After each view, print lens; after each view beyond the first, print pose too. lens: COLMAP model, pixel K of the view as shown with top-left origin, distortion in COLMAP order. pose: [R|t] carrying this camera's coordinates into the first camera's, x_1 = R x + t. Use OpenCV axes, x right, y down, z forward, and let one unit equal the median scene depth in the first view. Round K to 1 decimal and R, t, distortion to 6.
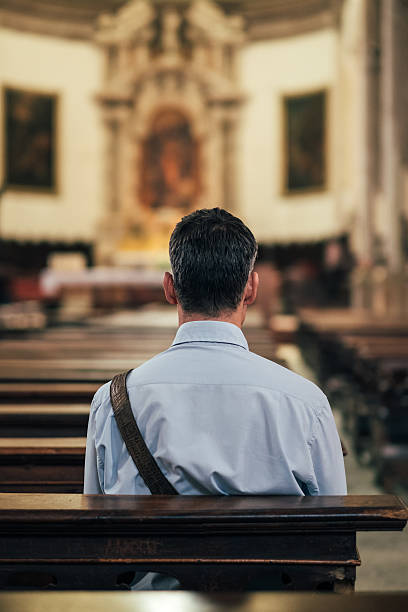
lens RADIAL K [[1469.0, 0, 203.8], [0, 1469.0, 304.1], [0, 0, 1]] dist [0.189960, 0.000000]
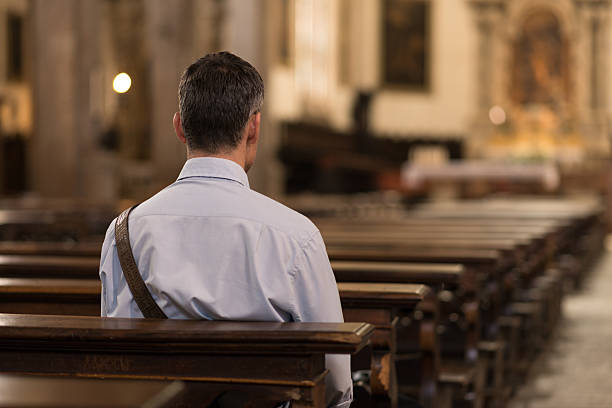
lens RADIAL K [[1389.9, 0, 306.1], [0, 1389.9, 206.1], [0, 0, 1]] dist [0.125248, 0.000000]
pose [[0.982531, 0.009204, -0.185870, 0.267129], [-0.007968, 0.999941, 0.007396, 0.039577], [0.185927, -0.005786, 0.982547, 0.030731]]
